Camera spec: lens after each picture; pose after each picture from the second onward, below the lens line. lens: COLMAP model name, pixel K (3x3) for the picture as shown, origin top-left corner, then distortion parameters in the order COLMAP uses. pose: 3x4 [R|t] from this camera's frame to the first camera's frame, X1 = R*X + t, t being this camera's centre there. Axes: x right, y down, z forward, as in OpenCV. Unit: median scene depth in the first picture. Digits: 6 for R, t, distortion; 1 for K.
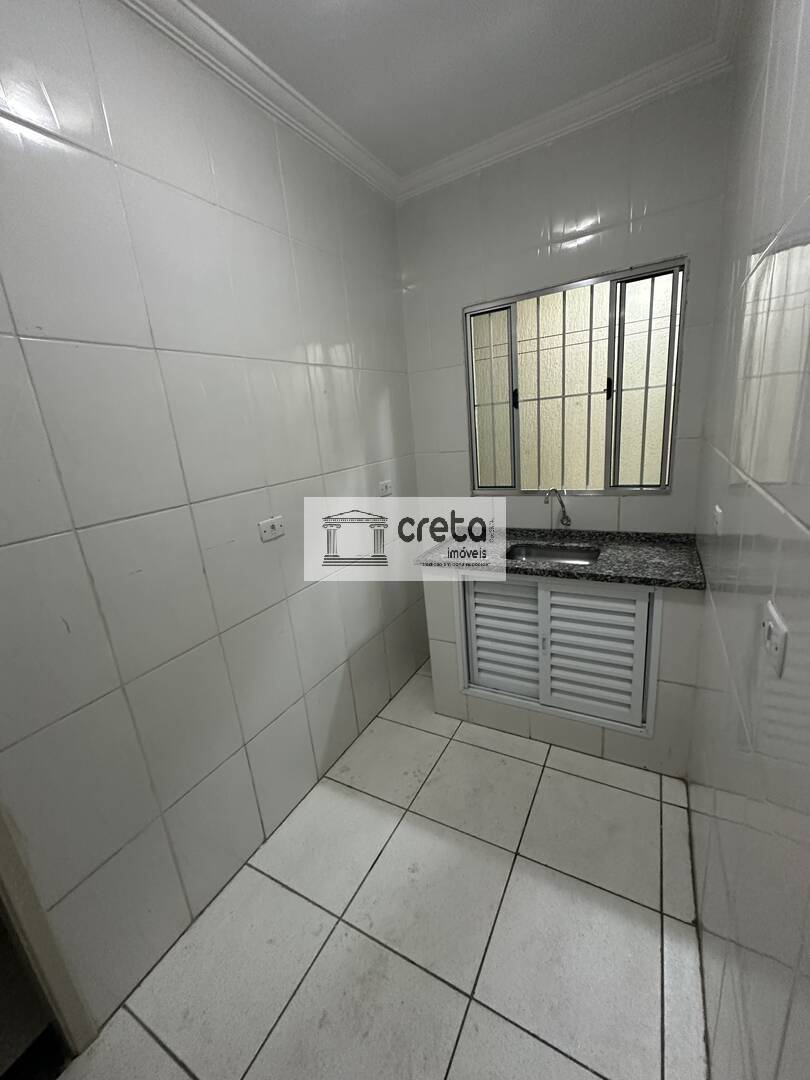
lens RADIAL K [[432.6, 0, 403.0], [0, 432.6, 536.2], [0, 0, 1]] dist [0.001919, 0.000910]
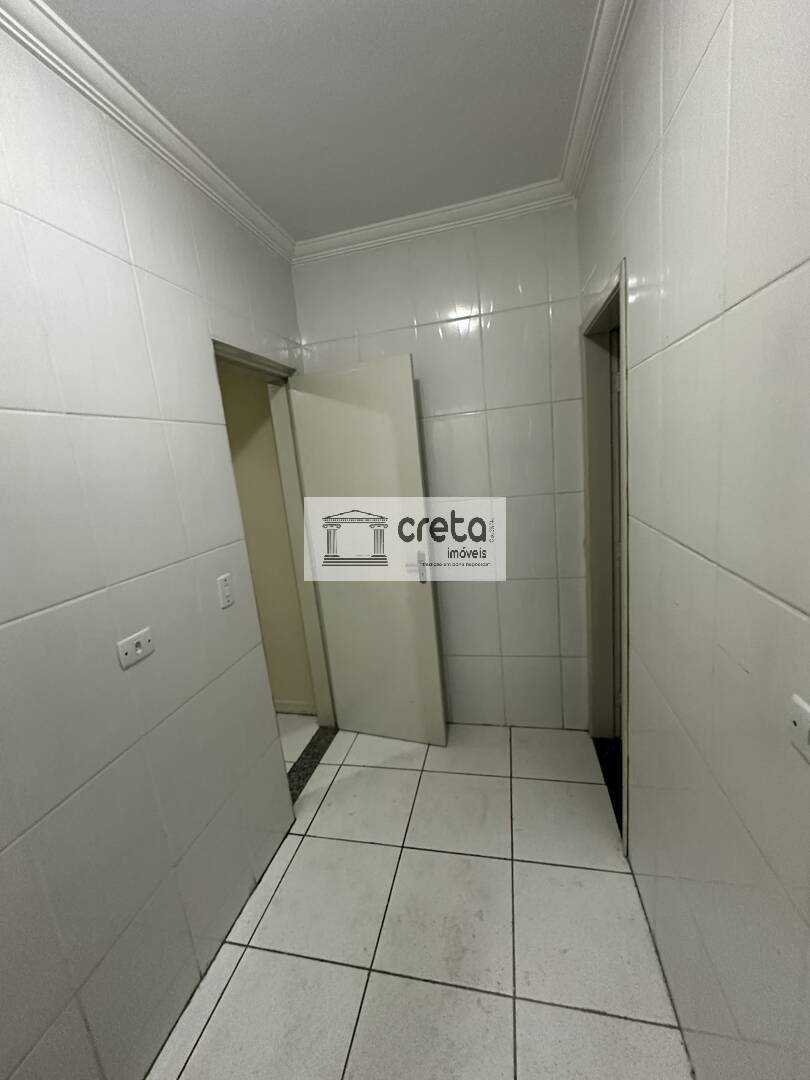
lens RADIAL K [[429.2, 0, 405.0], [0, 429.2, 540.0], [0, 0, 1]] dist [-0.004529, -0.000317]
pose [[-0.941710, 0.232644, -0.243021, 0.044525], [0.105775, 0.890473, 0.442571, -0.269659], [0.319365, 0.391068, -0.863175, 0.901322]]
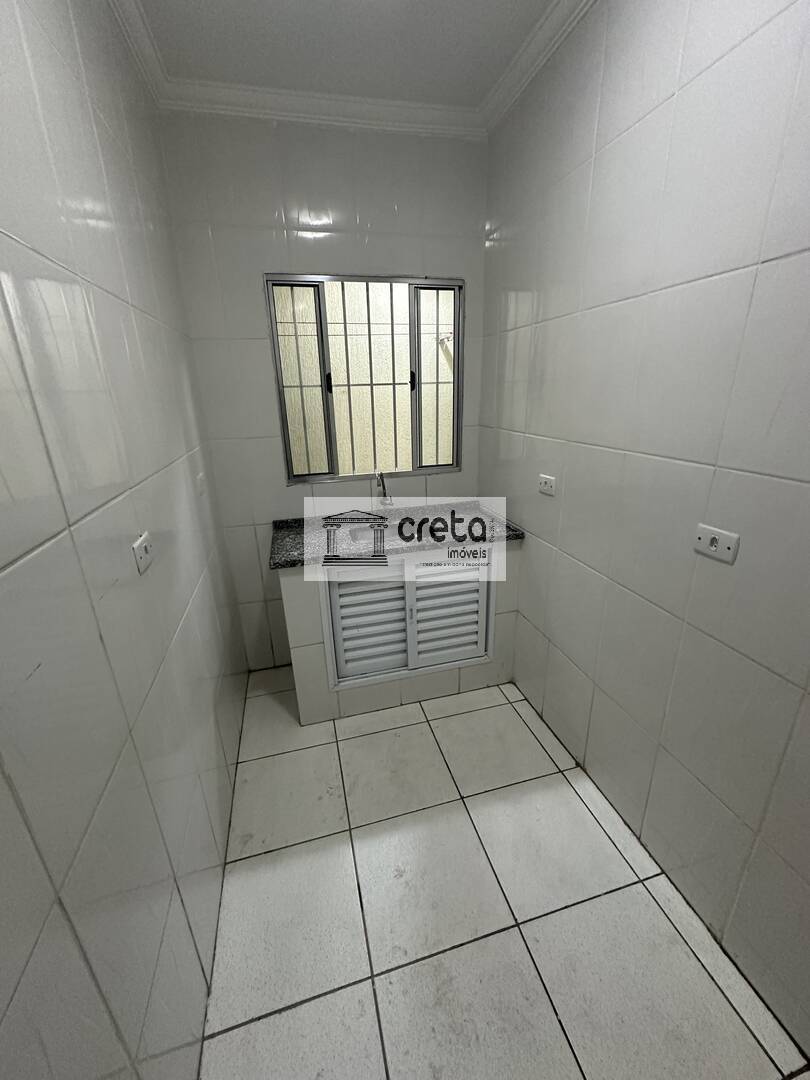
lens RADIAL K [[429.2, 0, 405.0], [0, 429.2, 540.0], [0, 0, 1]] dist [-0.004529, -0.000317]
pose [[0.715074, -0.156024, 0.681414, -0.367800], [0.140175, 0.986979, 0.078890, -0.020080], [-0.684850, 0.039105, 0.727634, 0.208340]]
